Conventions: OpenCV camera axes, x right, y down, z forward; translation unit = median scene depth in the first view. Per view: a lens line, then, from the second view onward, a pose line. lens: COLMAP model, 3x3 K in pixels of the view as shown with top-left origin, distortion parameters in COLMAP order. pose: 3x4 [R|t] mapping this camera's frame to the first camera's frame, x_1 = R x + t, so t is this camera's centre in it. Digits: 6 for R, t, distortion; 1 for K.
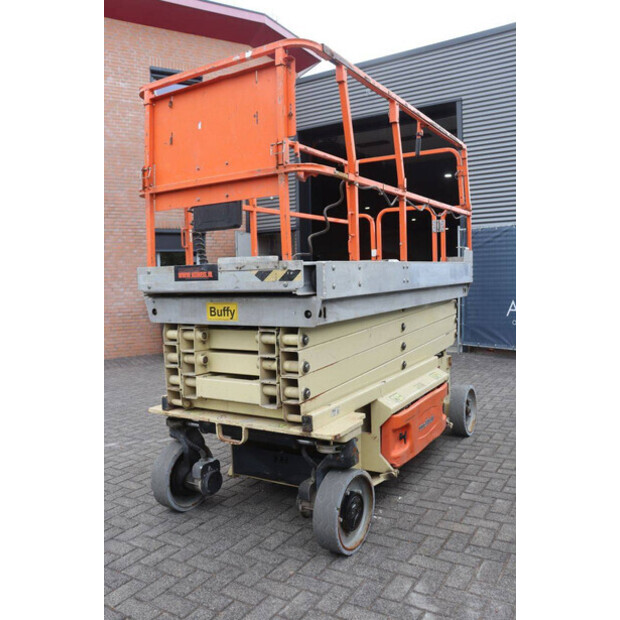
lens RADIAL K [[559.1, 0, 300.6], [0, 559.1, 309.5], [0, 0, 1]] dist [-0.091872, 0.027036]
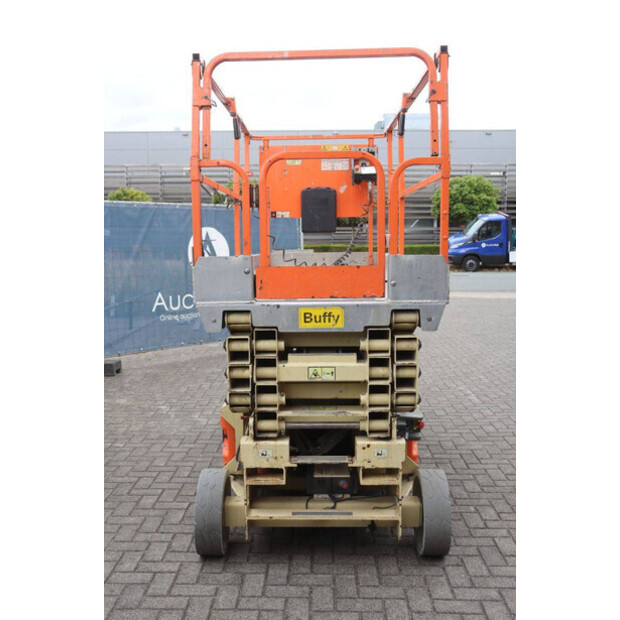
lens RADIAL K [[659.4, 0, 310.0], [0, 659.4, 310.0], [0, 0, 1]] dist [-0.045821, 0.023034]
pose [[-0.856209, 0.096321, -0.507571, 0.898832], [0.005306, 0.984054, 0.177792, -0.261612], [0.516602, 0.149534, -0.843067, 2.673703]]
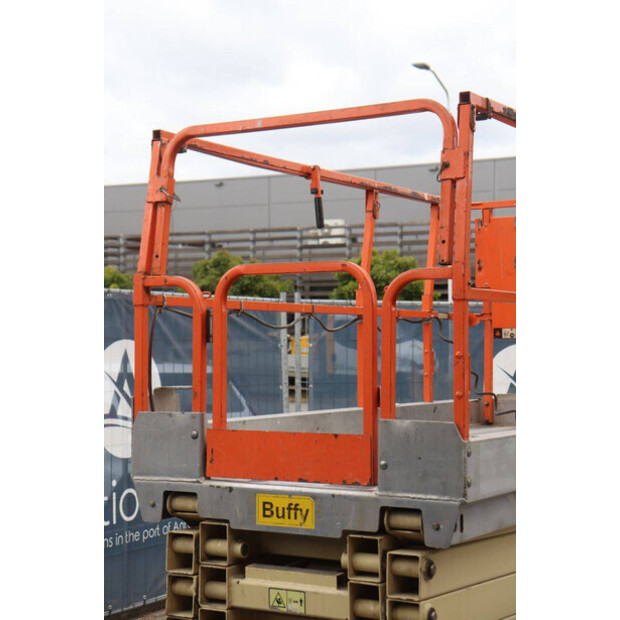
lens RADIAL K [[1259.0, 0, 310.0], [0, 1259.0, 310.0], [0, 0, 1]] dist [0.291907, 0.259986]
pose [[-0.998951, 0.029879, -0.034711, 0.361804], [0.028690, 0.999001, 0.034256, -0.318339], [0.035700, 0.033224, -0.998810, 3.123754]]
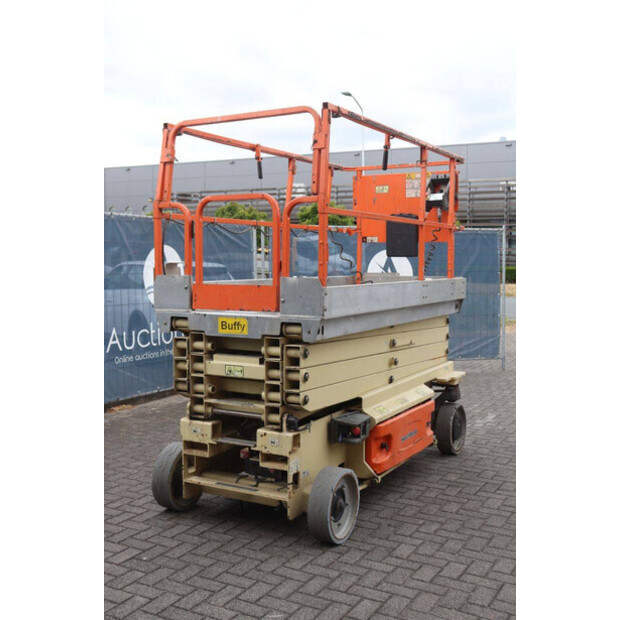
lens RADIAL K [[734.1, 0, 310.0], [0, 734.1, 310.0], [0, 0, 1]] dist [-0.034063, 0.012722]
pose [[-0.997647, 0.033393, -0.059881, 0.280370], [0.025249, 0.990936, 0.131940, -0.283551], [0.063744, 0.130117, -0.989447, 3.258135]]
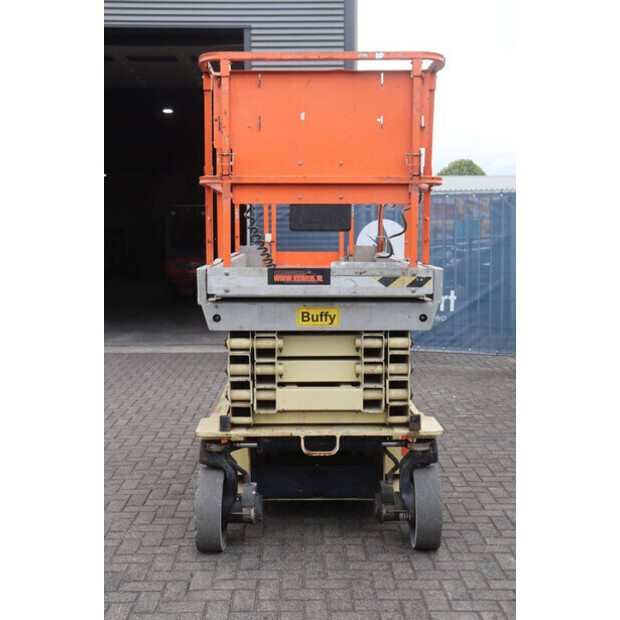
lens RADIAL K [[846.4, 0, 310.0], [0, 846.4, 310.0], [0, 0, 1]] dist [0.044815, 0.062039]
pose [[0.838694, -0.021971, 0.544160, -0.941739], [0.008538, 0.999594, 0.027200, -0.047307], [-0.544537, -0.018166, 0.838540, -0.201223]]
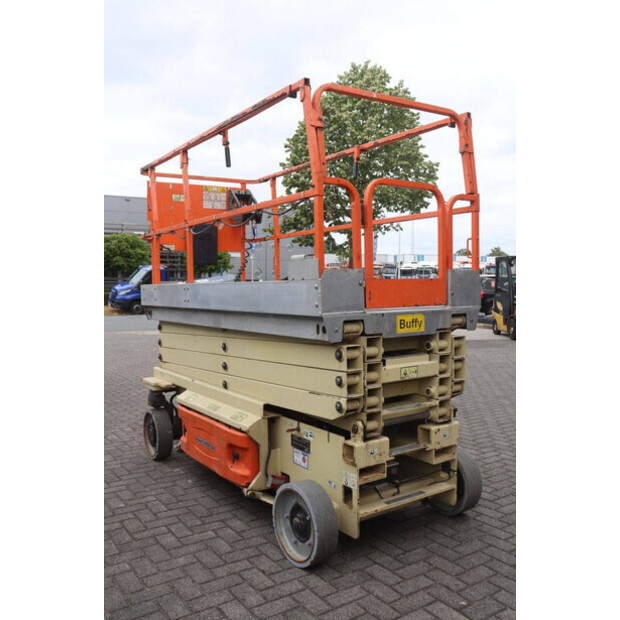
lens RADIAL K [[559.1, 0, 300.6], [0, 559.1, 309.5], [0, 0, 1]] dist [-0.091872, 0.027036]
pose [[-0.418524, 0.078756, -0.904785, 1.362408], [-0.028243, 0.994623, 0.099640, -0.183746], [0.907766, 0.067255, -0.414049, 2.033475]]
